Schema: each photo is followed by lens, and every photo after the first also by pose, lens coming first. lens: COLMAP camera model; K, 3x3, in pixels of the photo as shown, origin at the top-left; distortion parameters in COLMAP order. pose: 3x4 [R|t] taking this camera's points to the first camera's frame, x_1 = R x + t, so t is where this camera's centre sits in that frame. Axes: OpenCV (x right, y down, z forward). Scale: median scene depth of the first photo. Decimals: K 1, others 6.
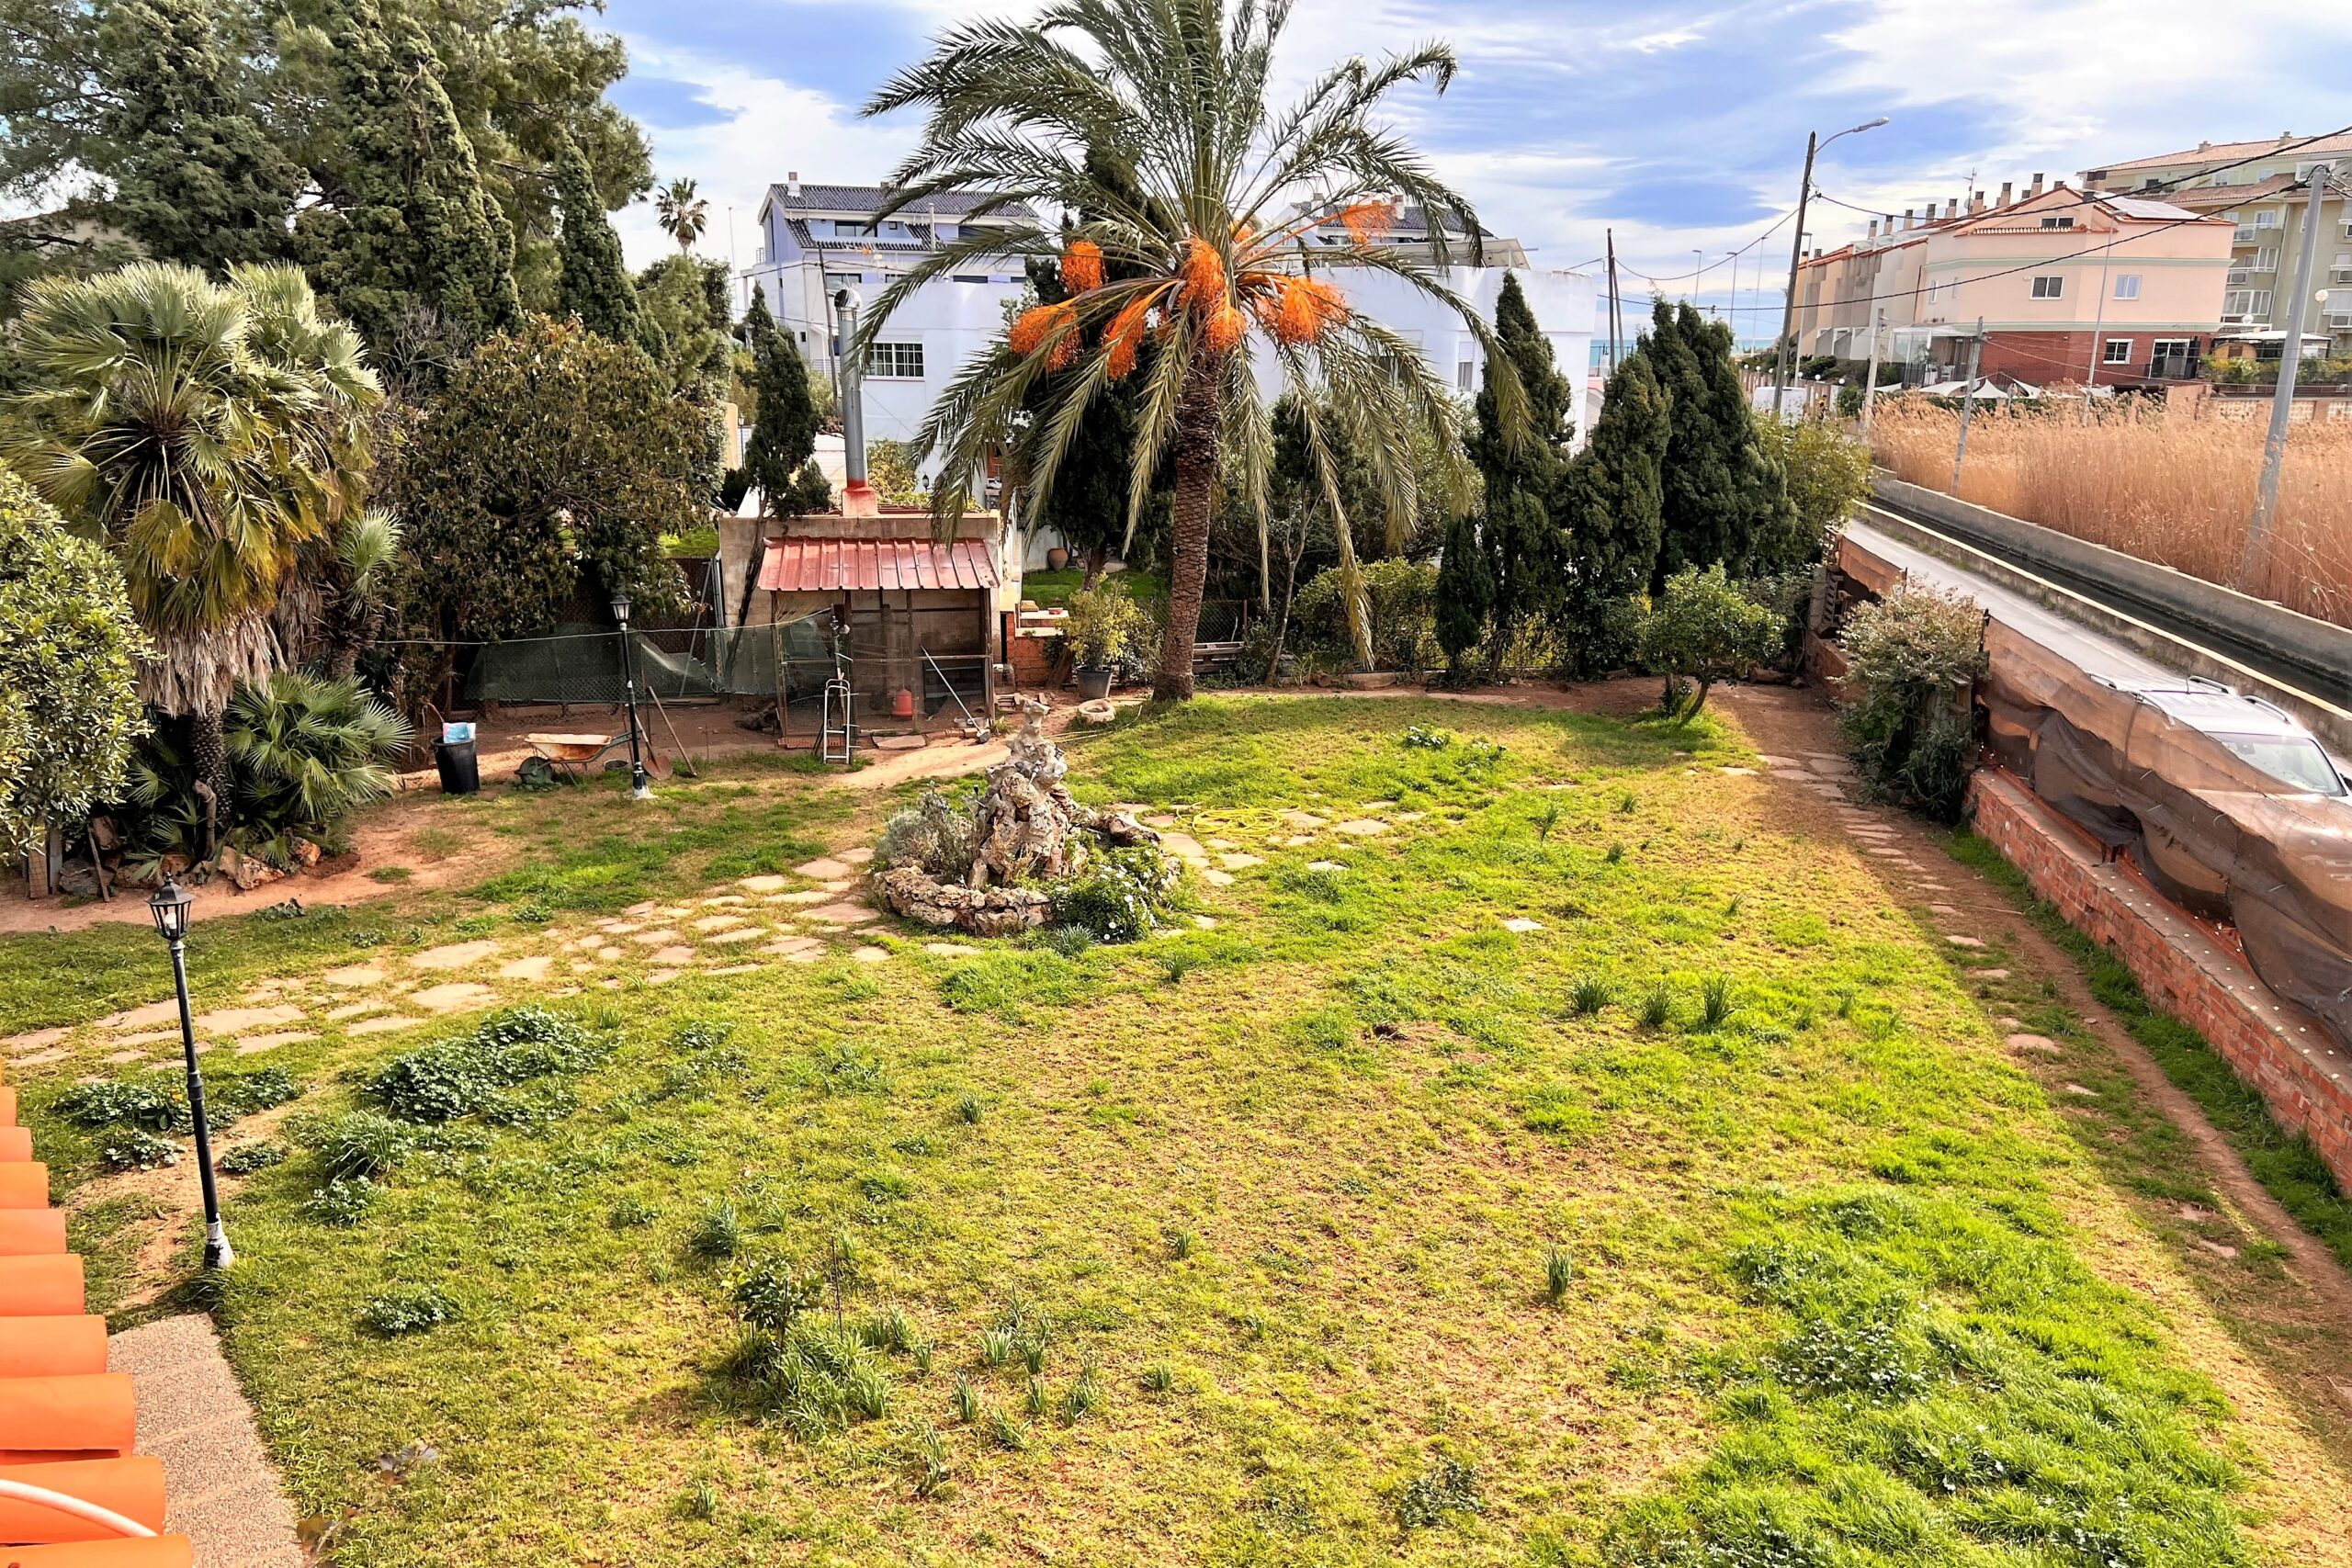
lens RADIAL K [[1750.5, 0, 1178.2], [0, 1750.5, 860.2], [0, 0, 1]] dist [0.066249, -0.076211]
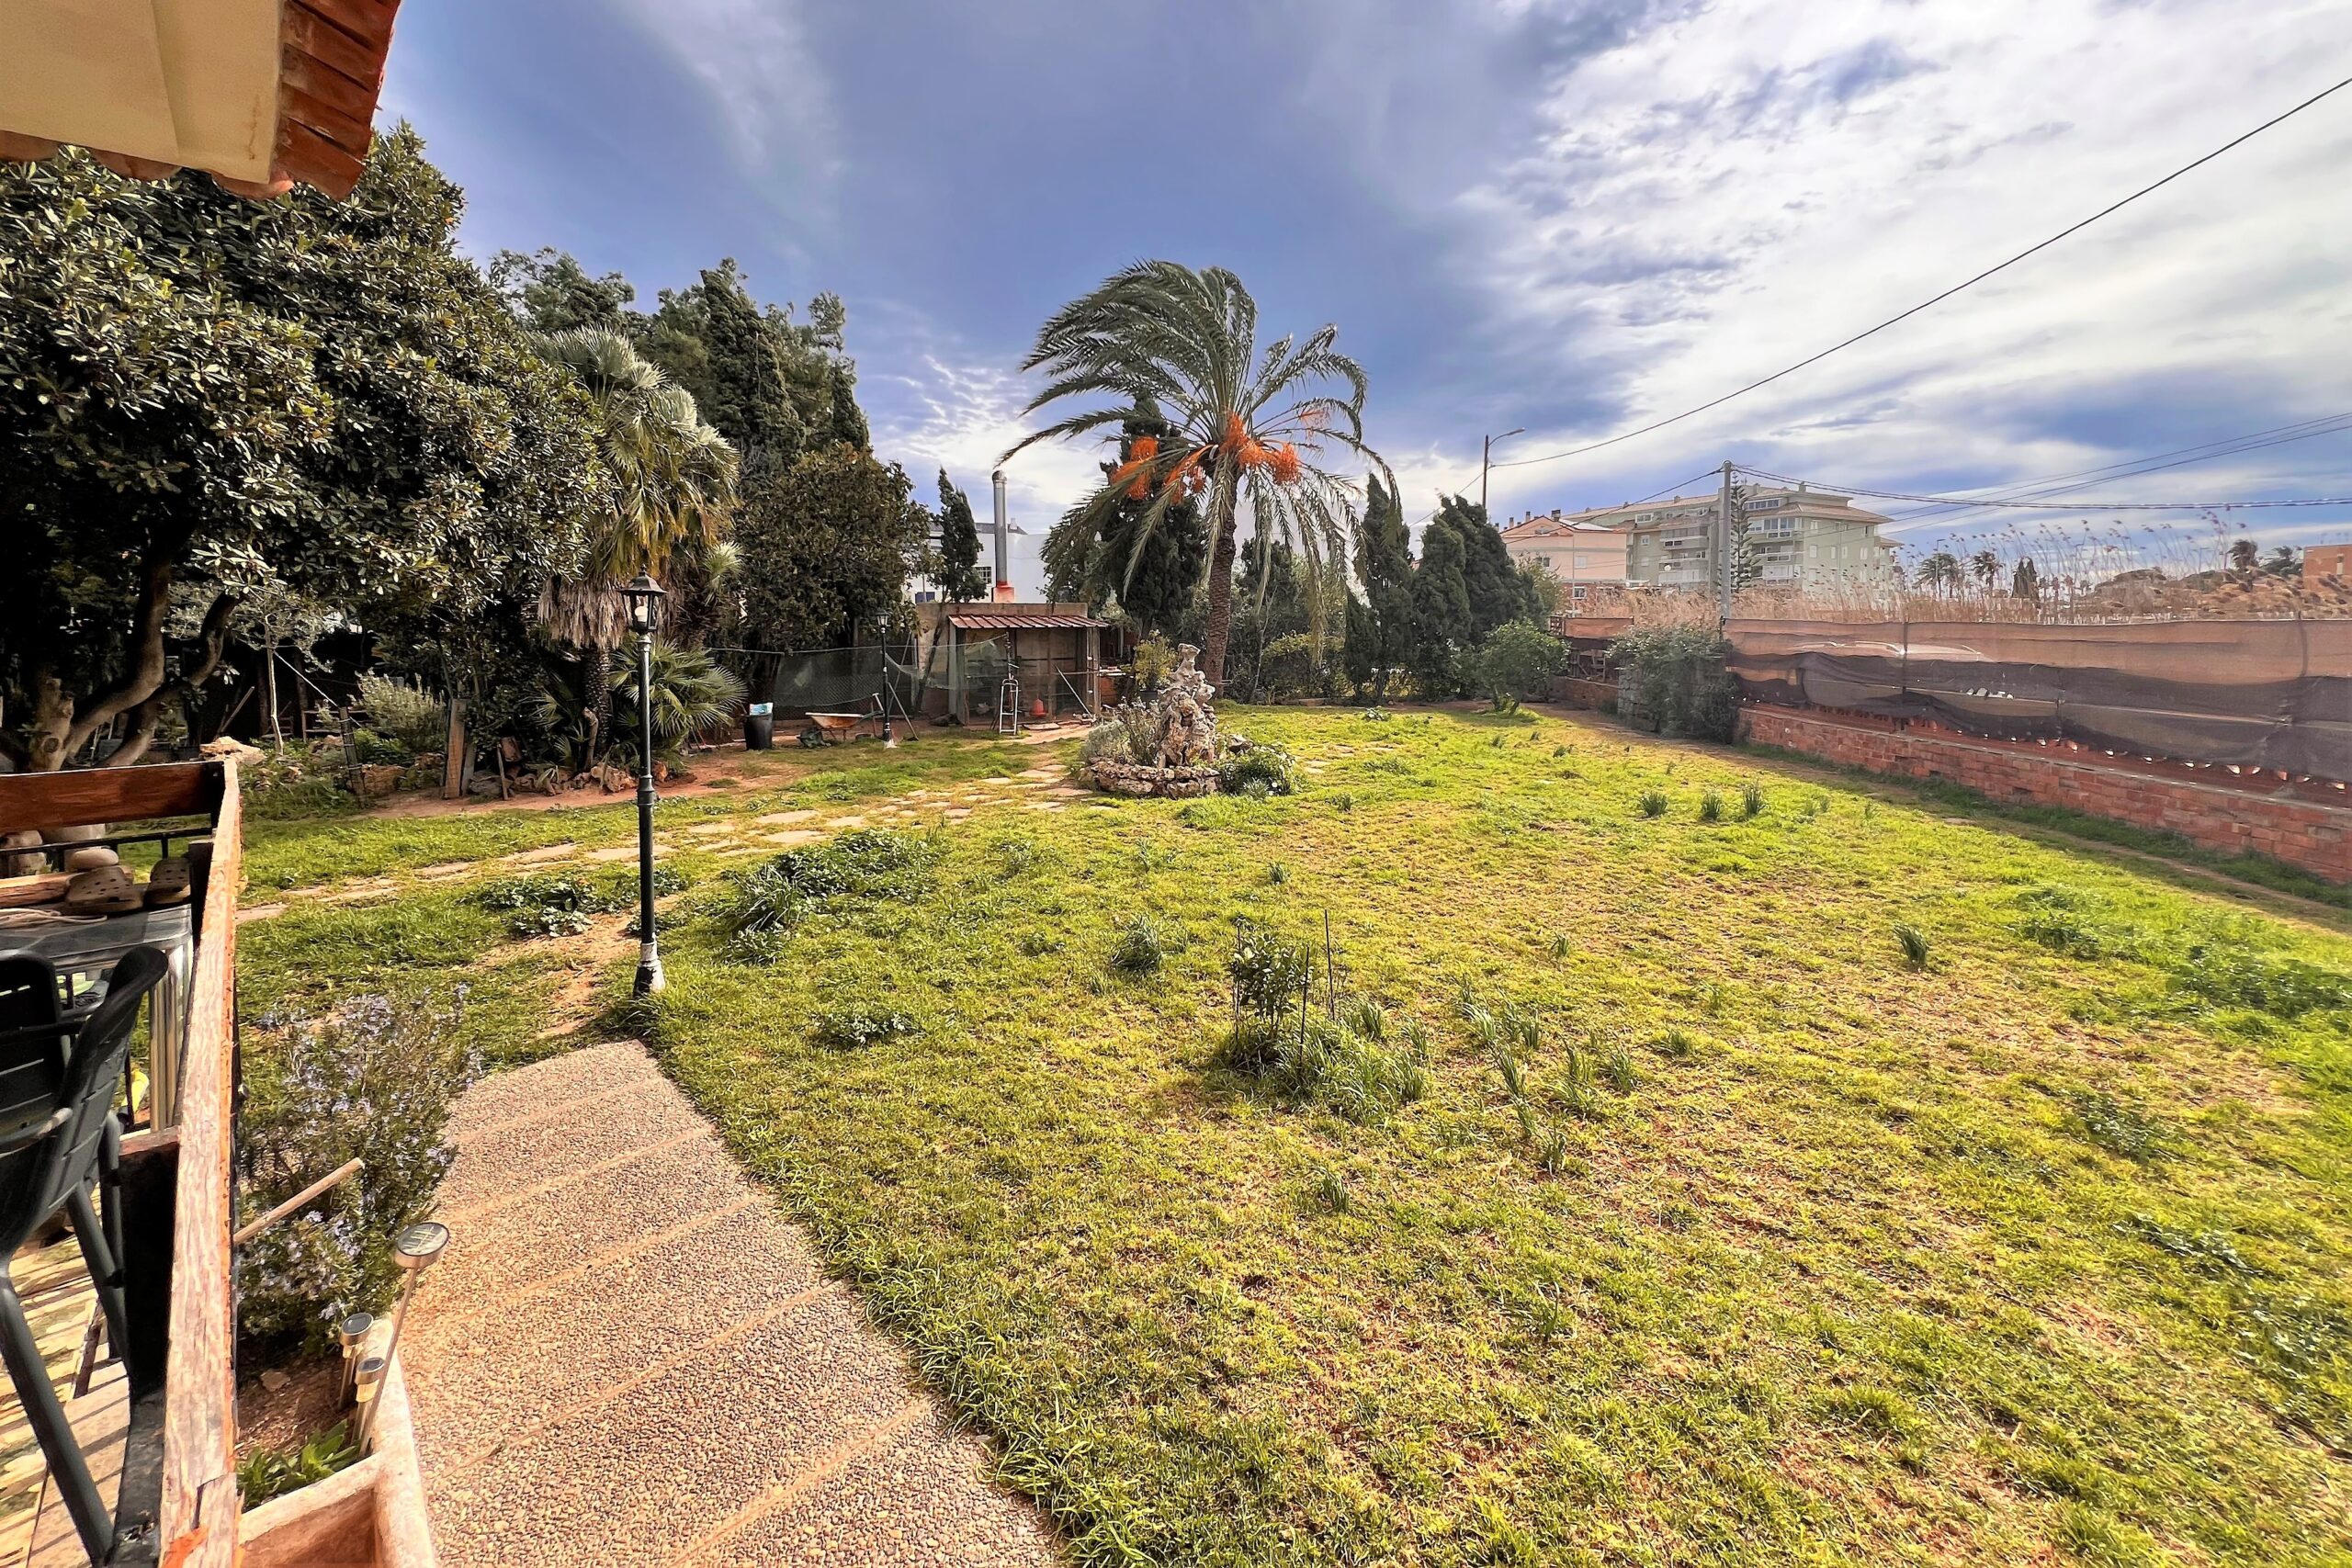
lens RADIAL K [[932.3, 0, 1165.3], [0, 932.3, 682.8], [0, 0, 1]] dist [-0.000995, -0.000311]
pose [[0.995062, -0.022520, 0.096664, -0.144037], [0.043396, 0.974612, -0.219655, 0.087673], [-0.089263, 0.222765, 0.970777, 0.210962]]
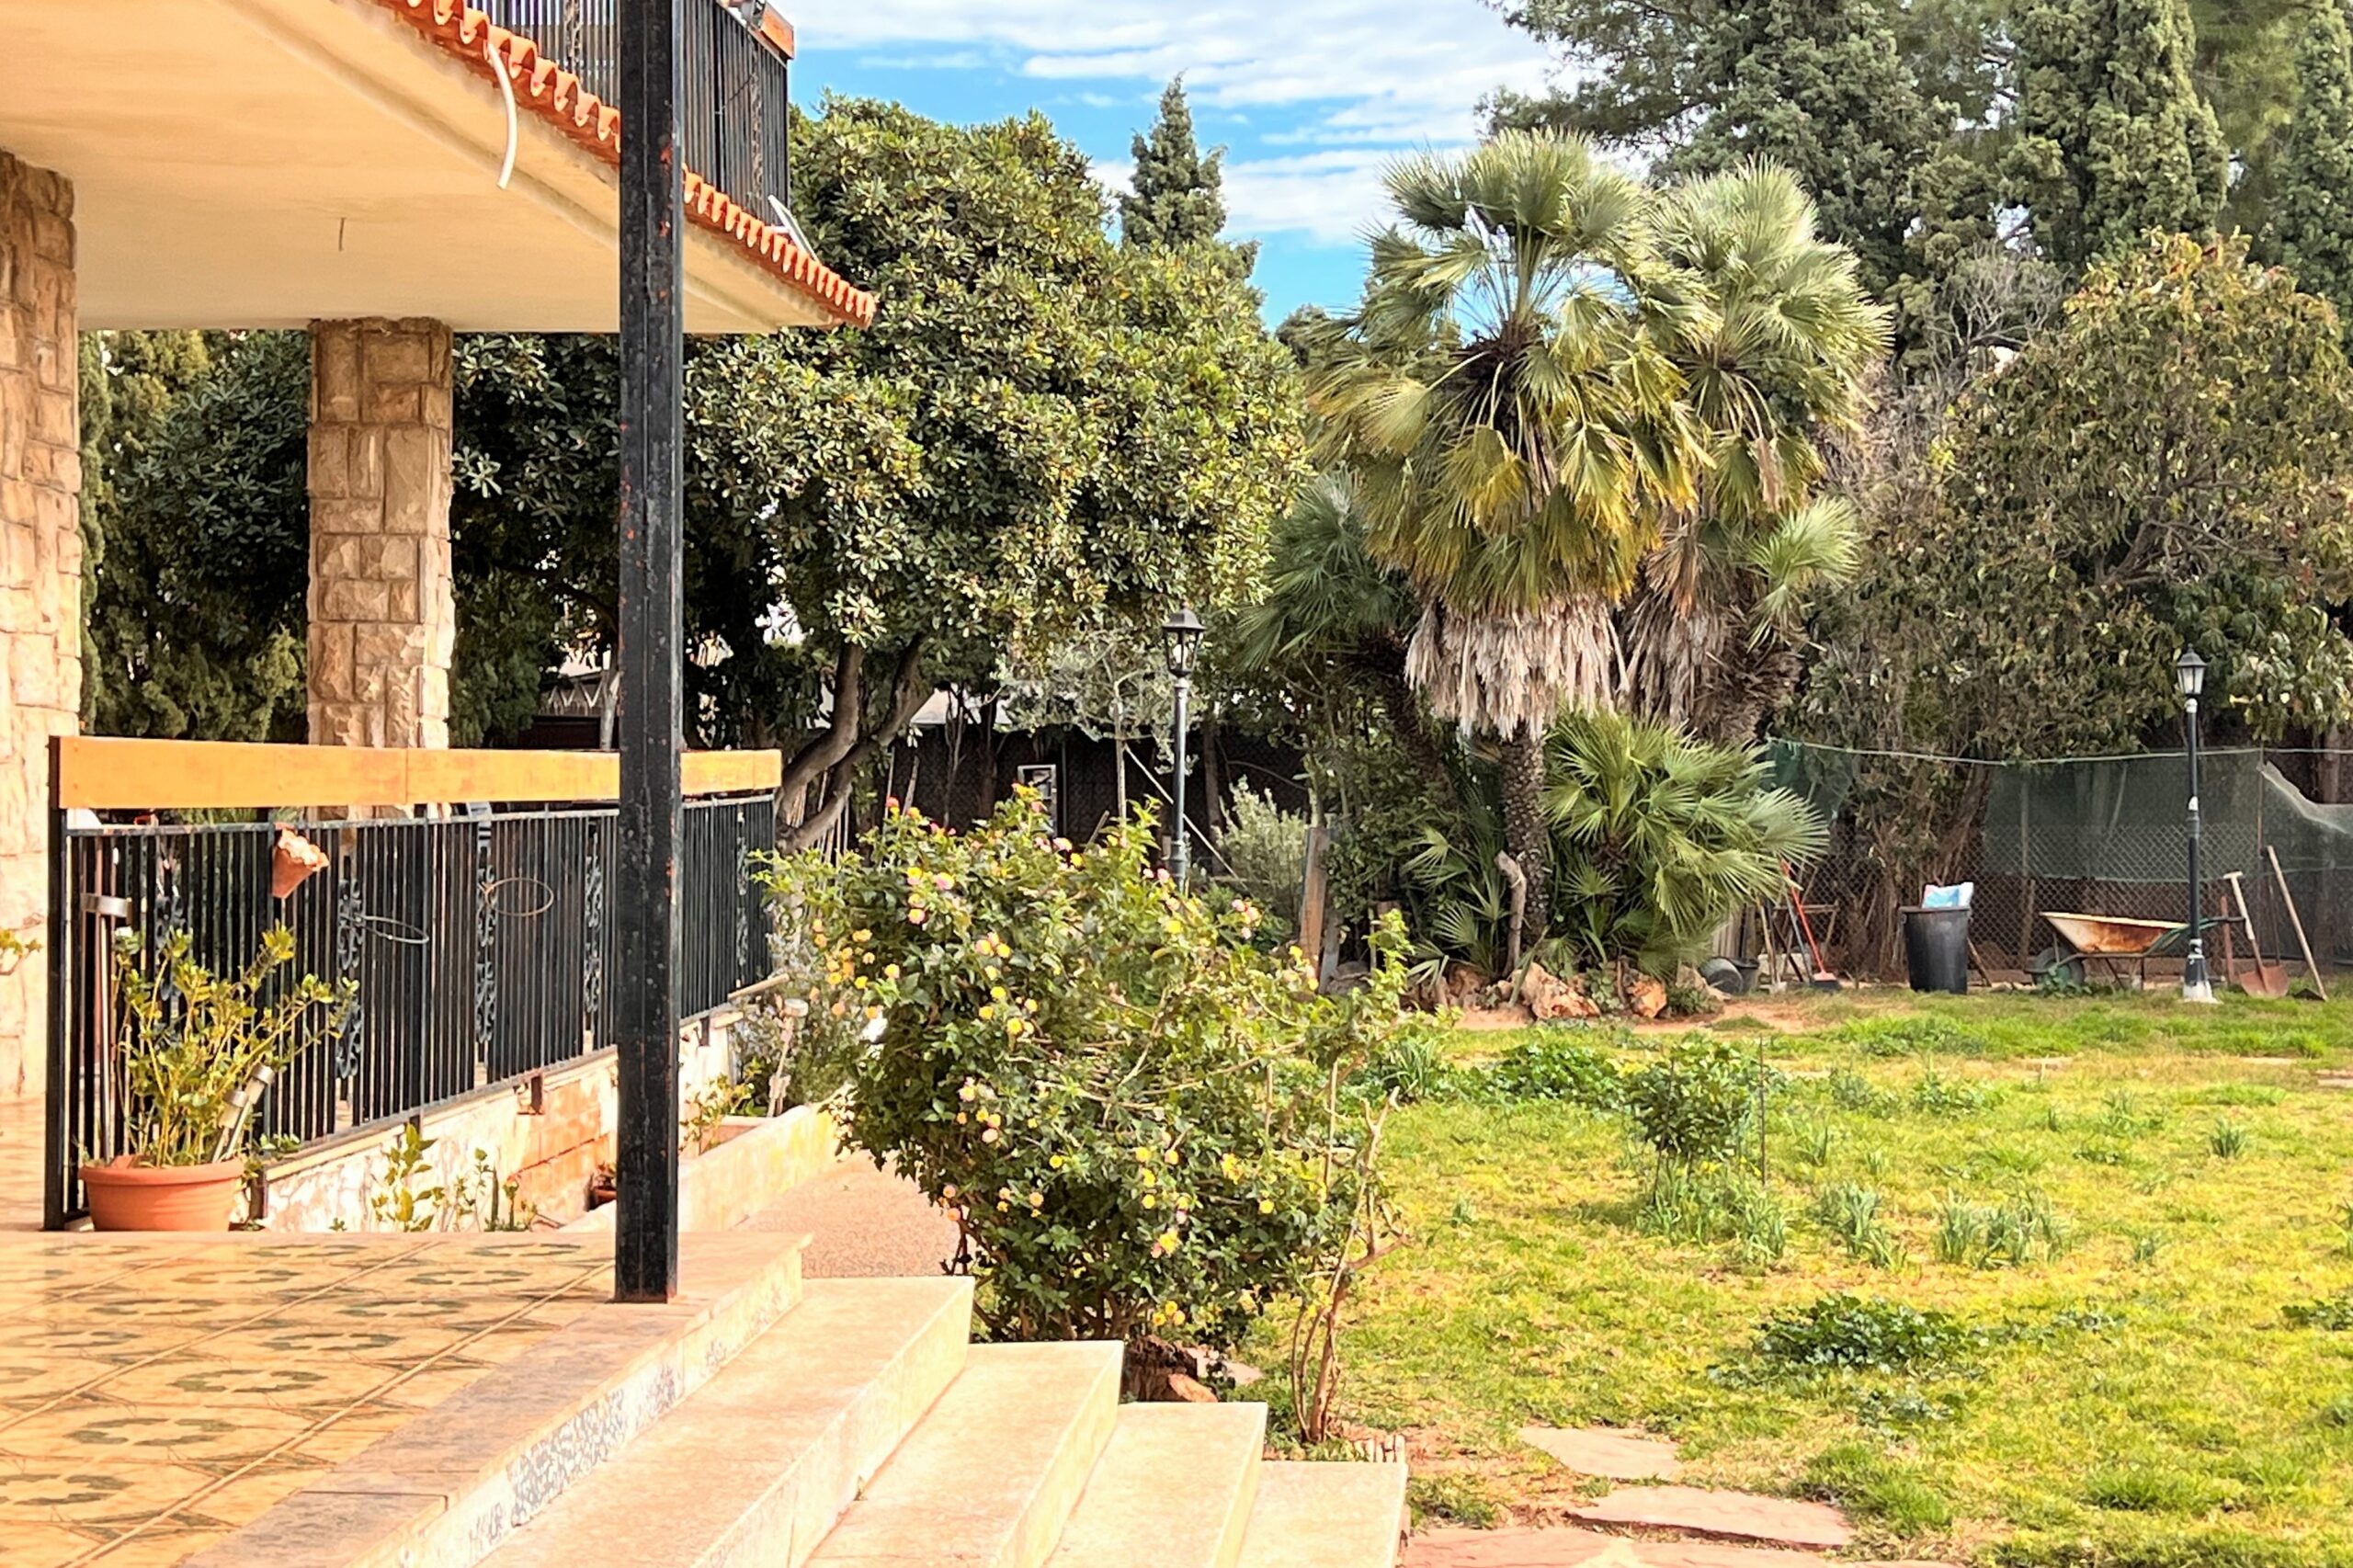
lens RADIAL K [[3955.1, 0, 1177.7], [0, 3955.1, 878.7], [0, 0, 1]] dist [0.273481, -1.199821]
pose [[0.727382, 0.005578, -0.686210, 0.334456], [-0.183084, 0.965299, -0.186222, 0.219739], [0.661358, 0.261089, 0.703163, -0.142404]]
